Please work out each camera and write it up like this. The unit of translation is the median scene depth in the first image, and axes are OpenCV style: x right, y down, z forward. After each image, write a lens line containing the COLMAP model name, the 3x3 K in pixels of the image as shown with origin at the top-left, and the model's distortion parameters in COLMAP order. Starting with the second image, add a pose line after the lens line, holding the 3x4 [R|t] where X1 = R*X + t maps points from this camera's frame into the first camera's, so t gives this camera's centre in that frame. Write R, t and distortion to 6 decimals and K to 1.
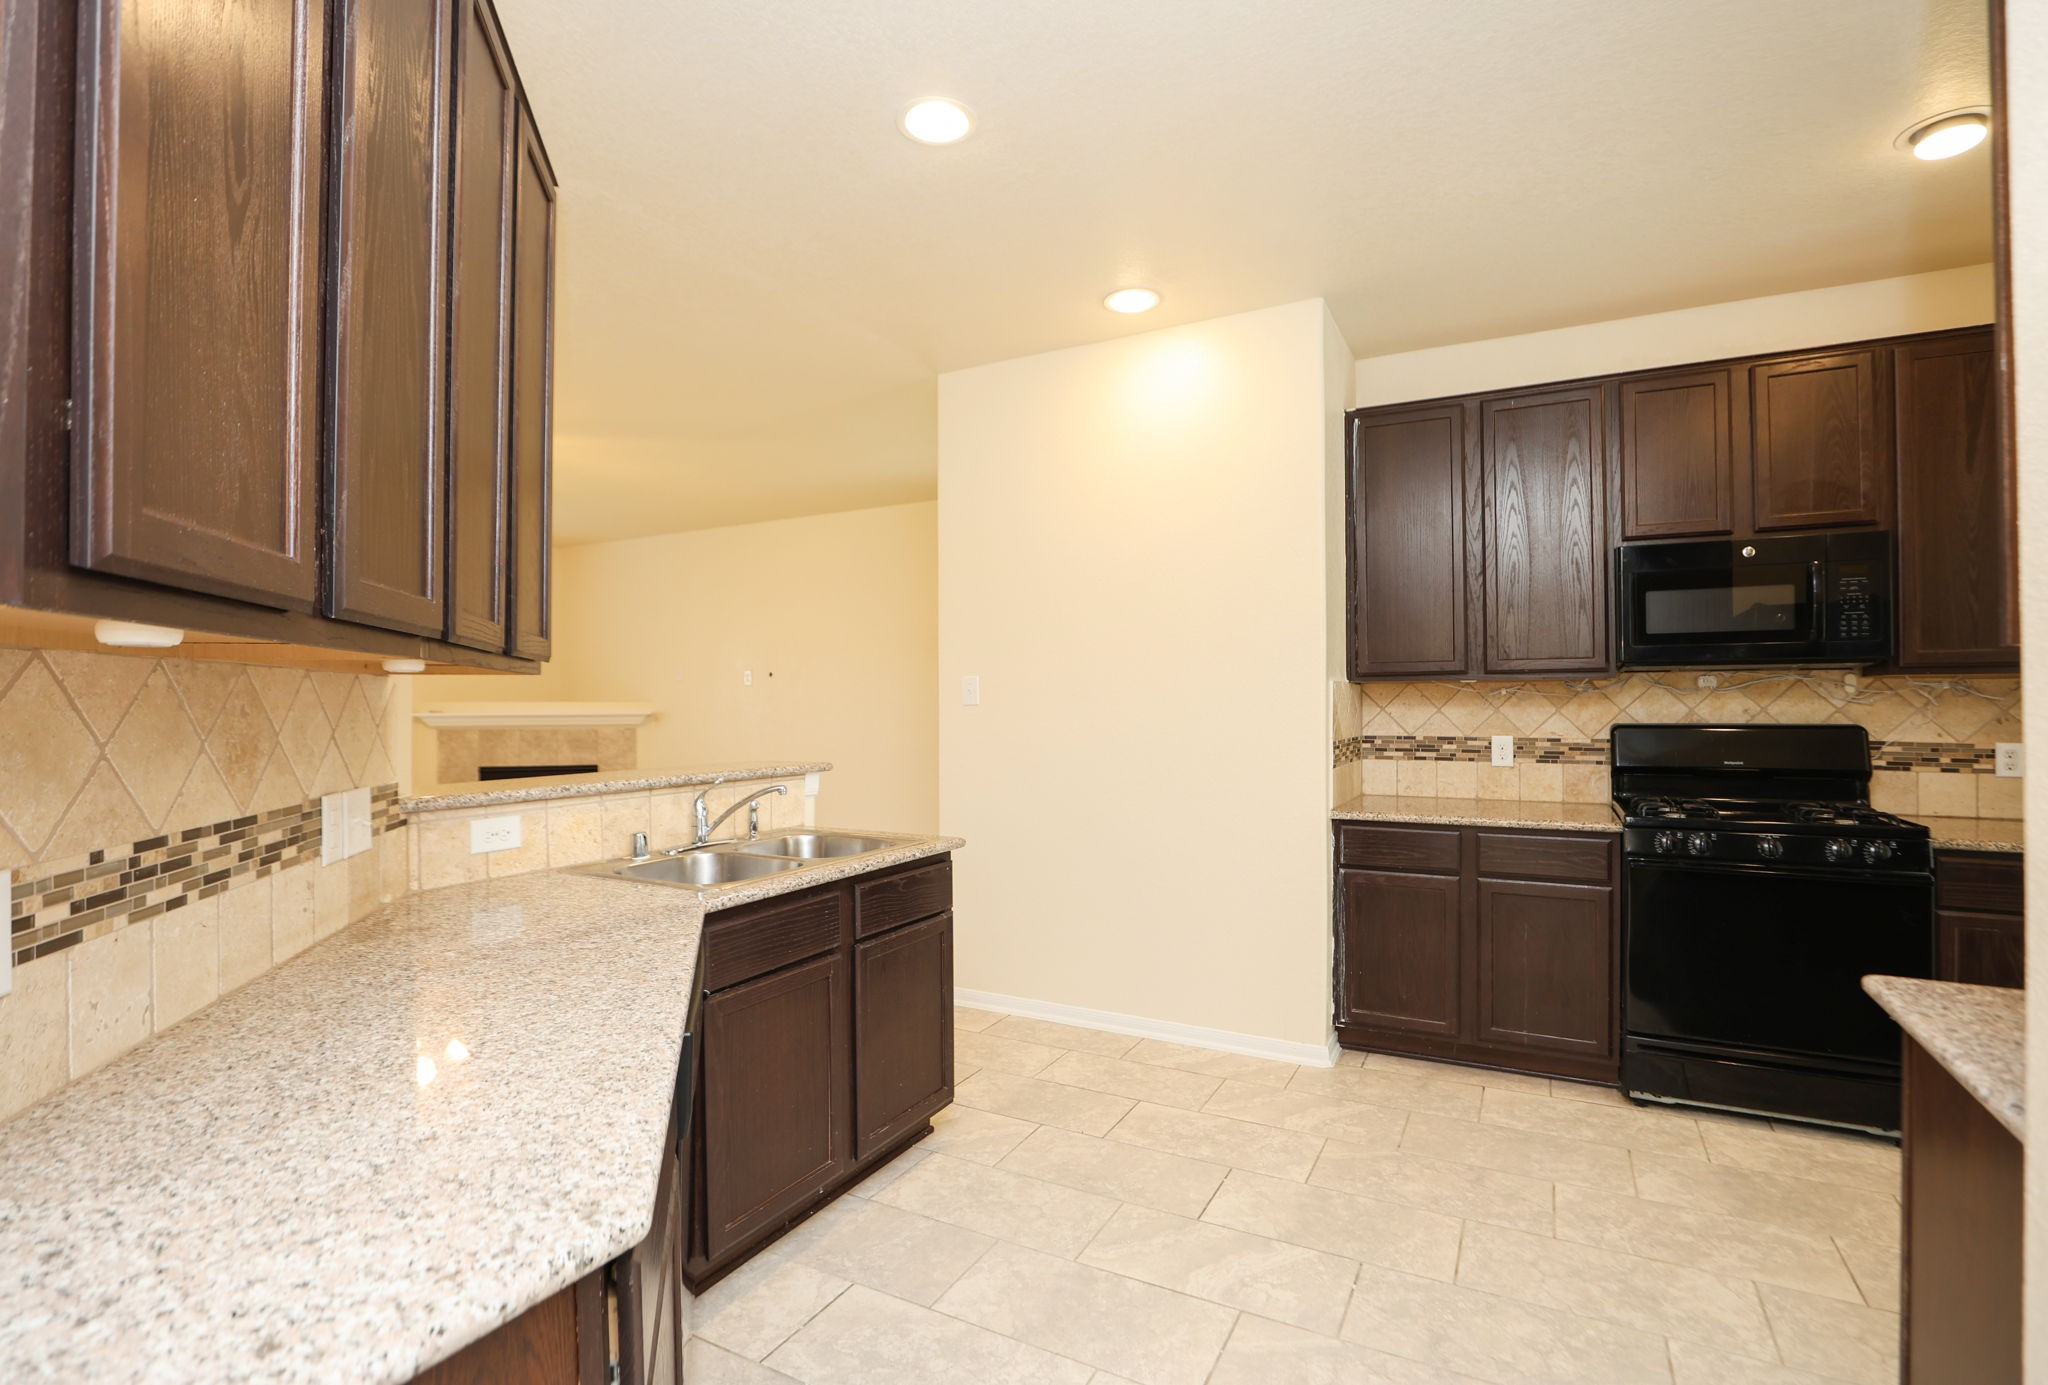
lens RADIAL K [[957.6, 0, 1040.0], [0, 957.6, 697.1], [0, 0, 1]] dist [0.001083, 0.000538]
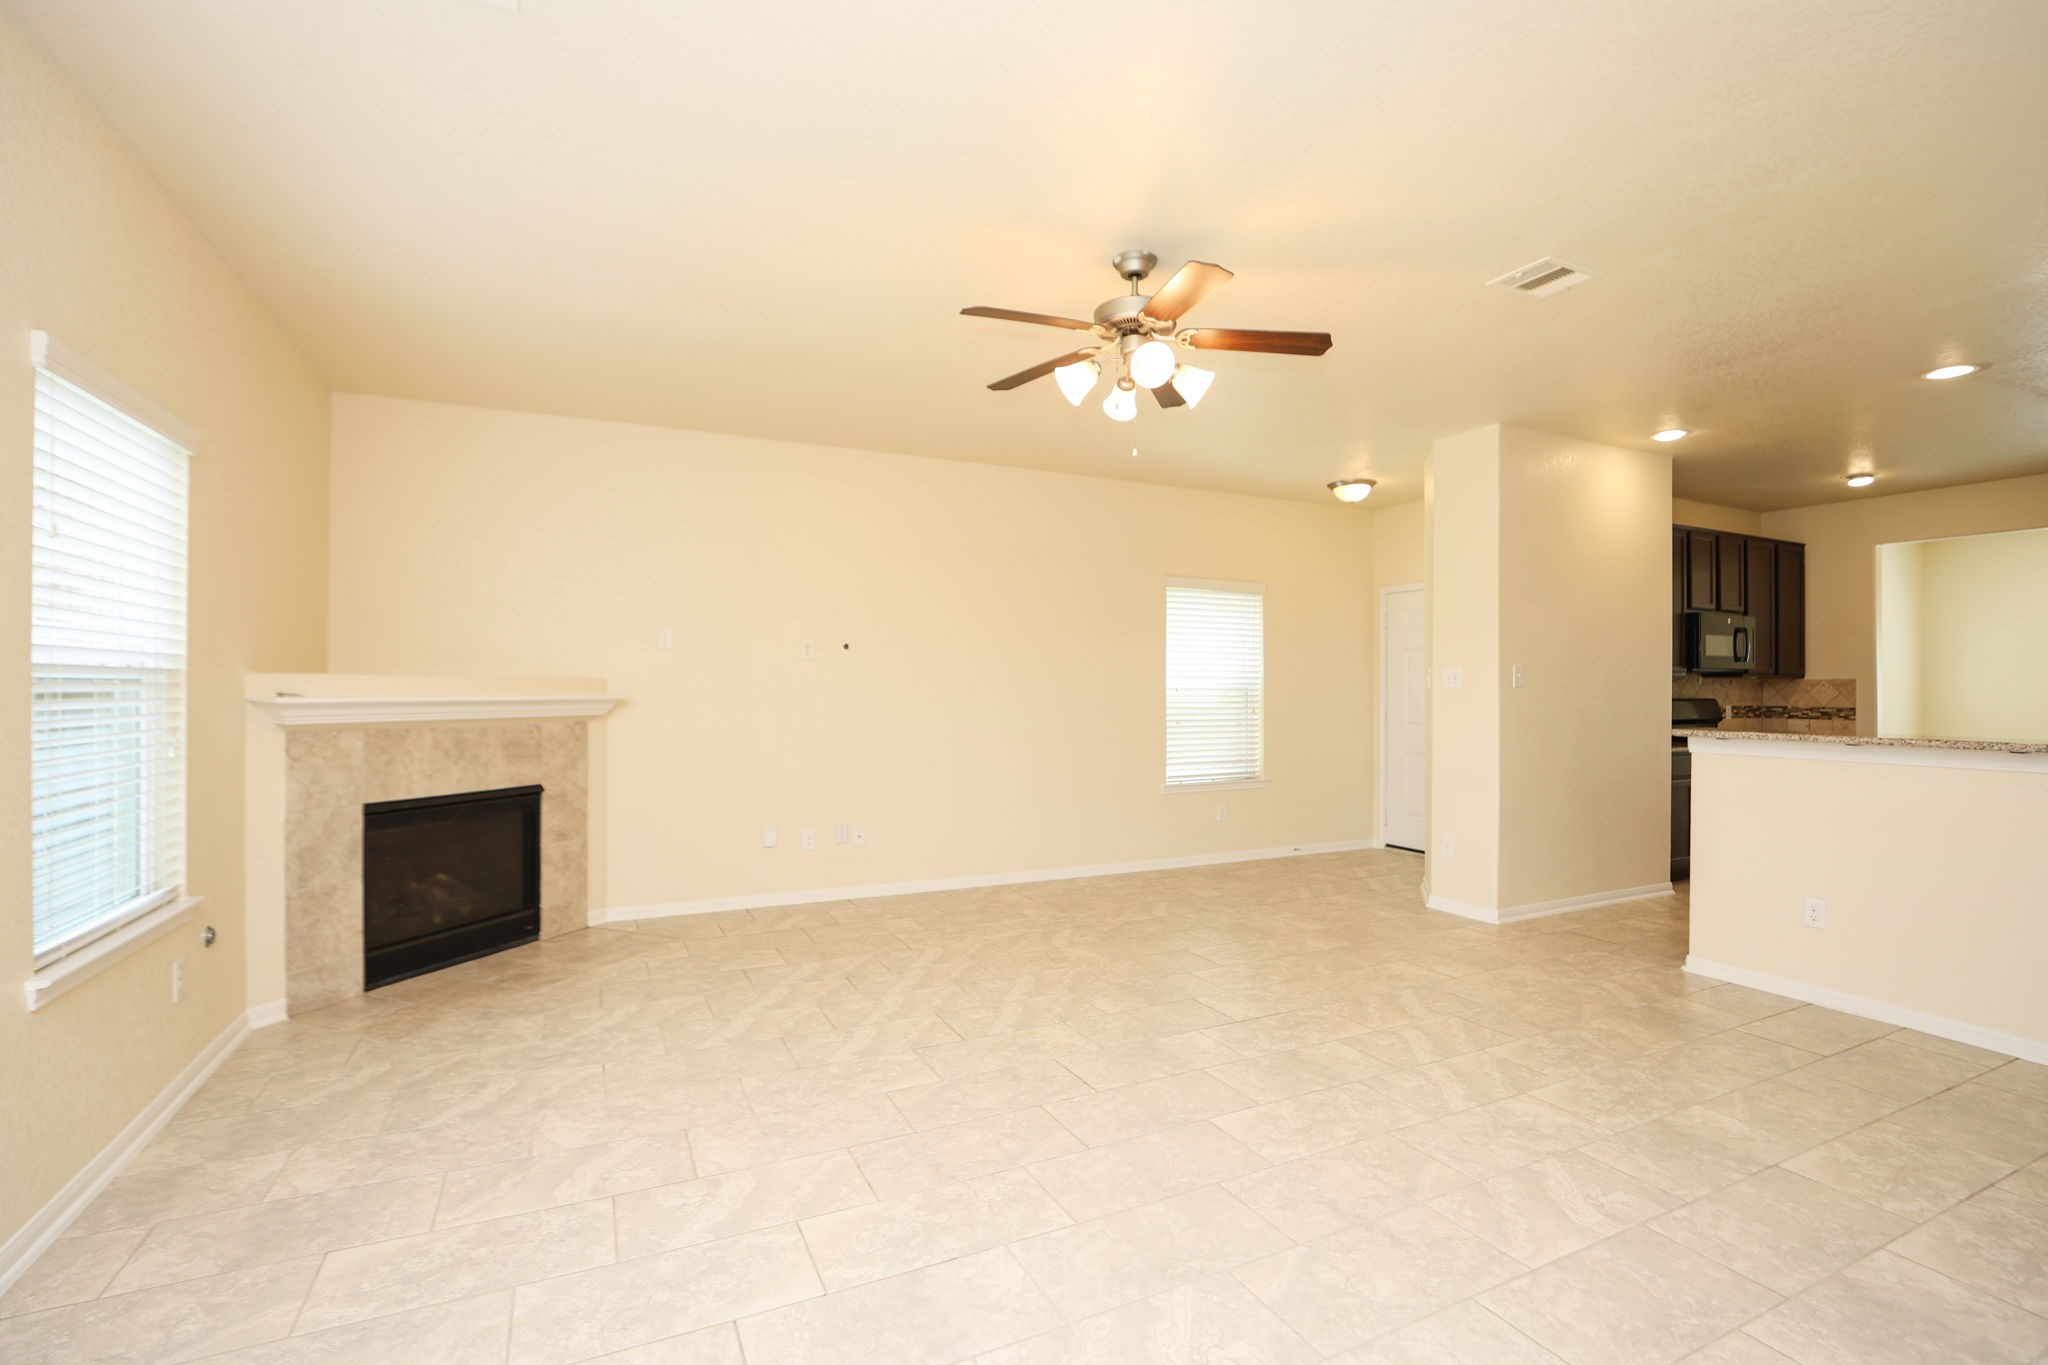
lens RADIAL K [[927.8, 0, 1032.0], [0, 927.8, 683.3], [0, 0, 1]] dist [-0.027717, 0.007348]
pose [[0.573321, 0.009739, 0.819273, -3.510592], [-0.009560, 0.999941, -0.005196, 0.039628], [-0.819275, -0.004853, 0.573380, 1.978204]]
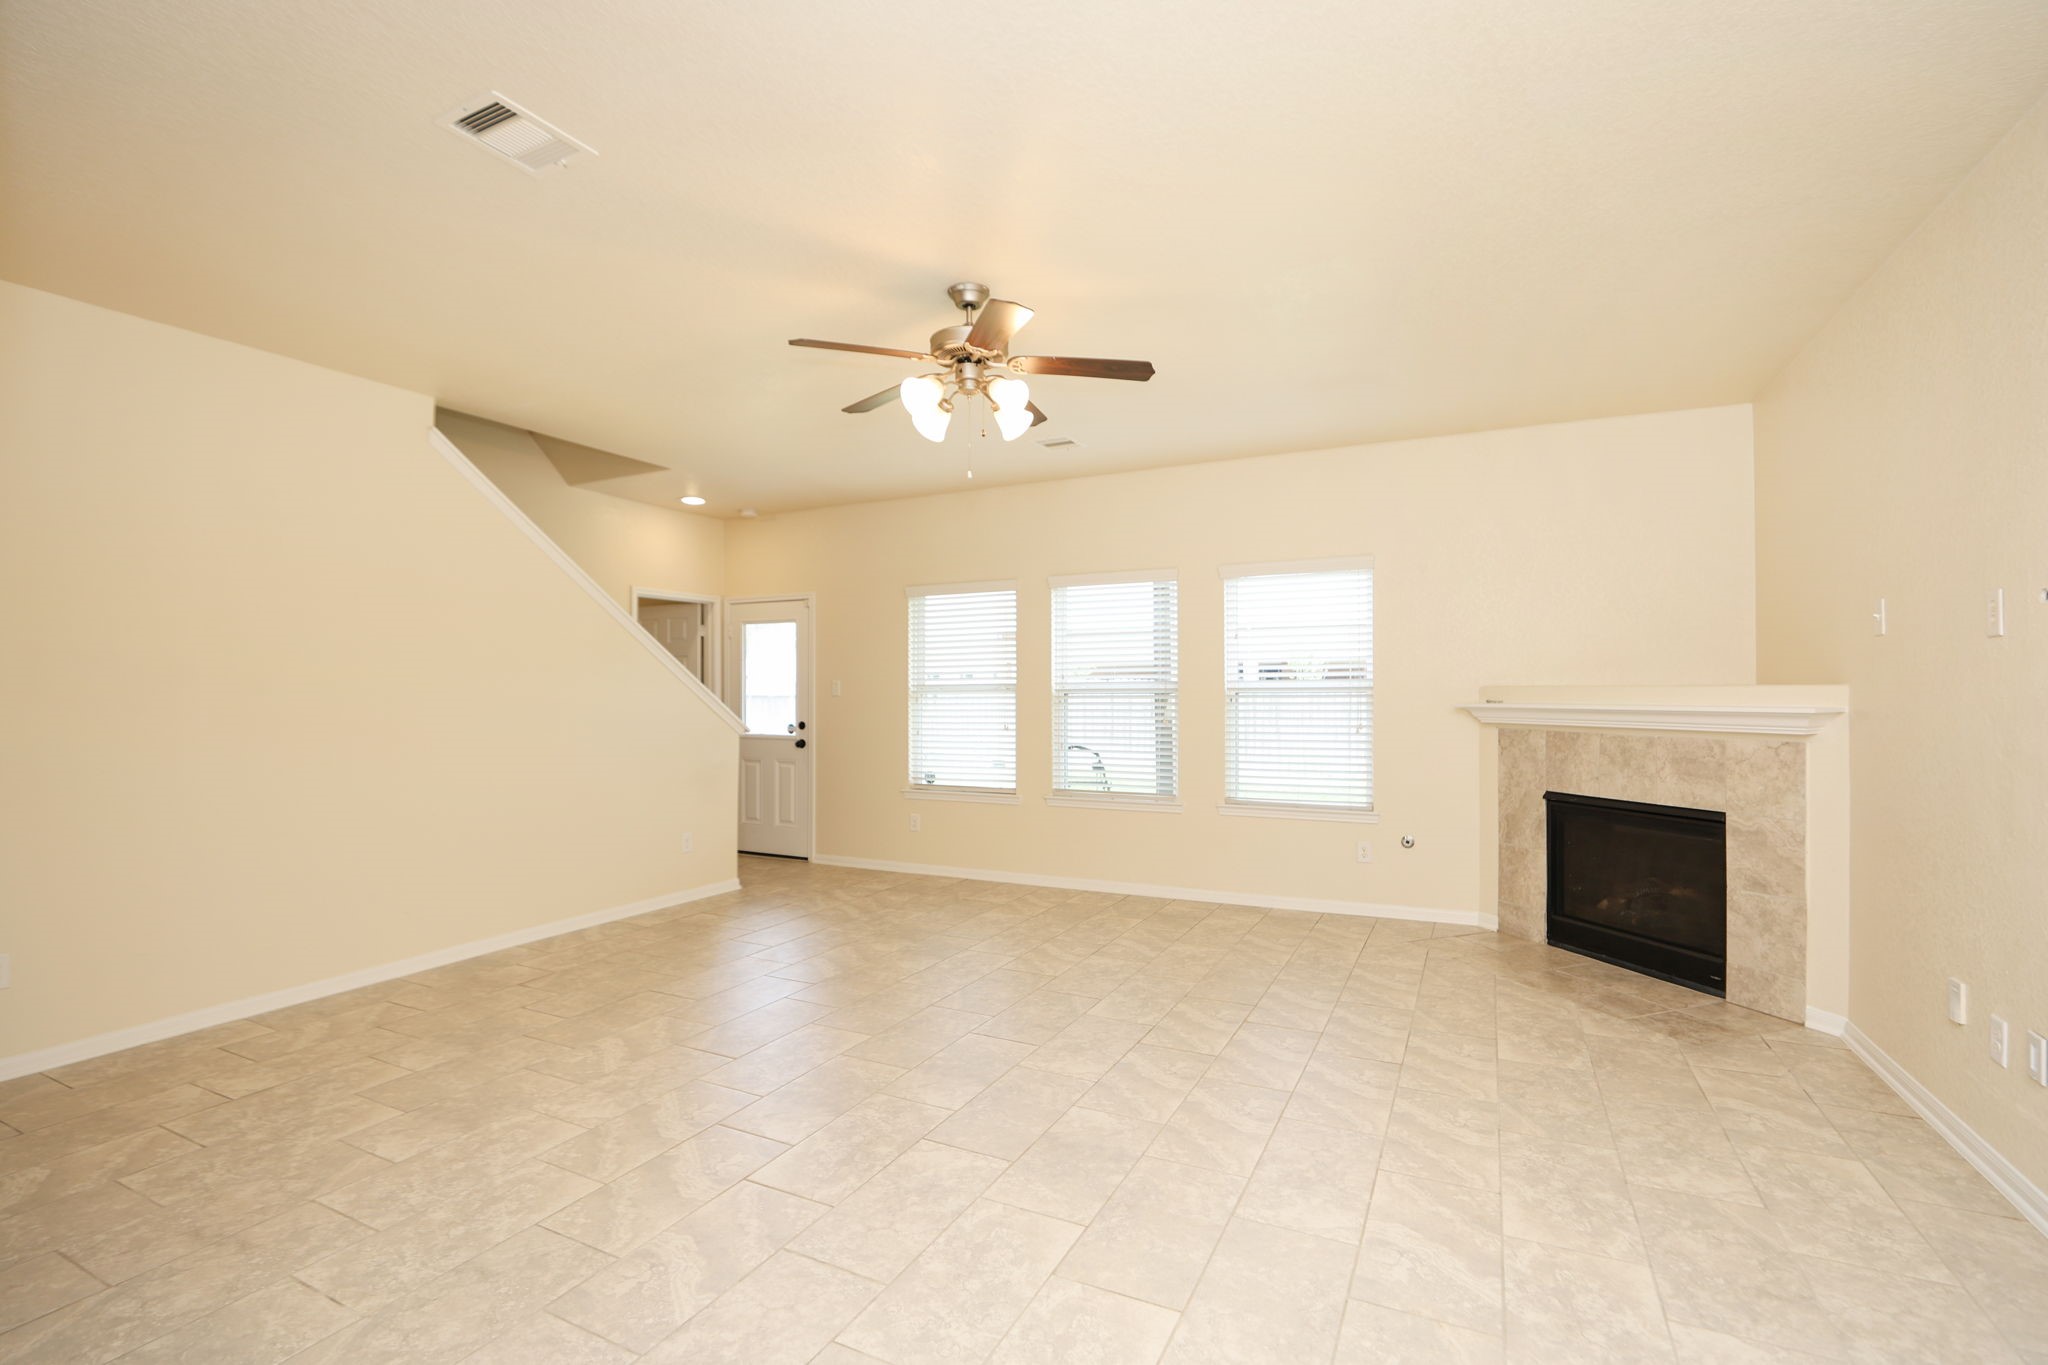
lens RADIAL K [[927.8, 0, 1018.9], [0, 927.8, 693.0], [0, 0, 1]] dist [-0.027717, 0.007348]
pose [[0.034075, 0.002367, -0.999416, -0.016068], [0.009640, 0.999950, 0.002696, 0.020796], [0.999373, -0.009726, 0.034050, 2.887602]]
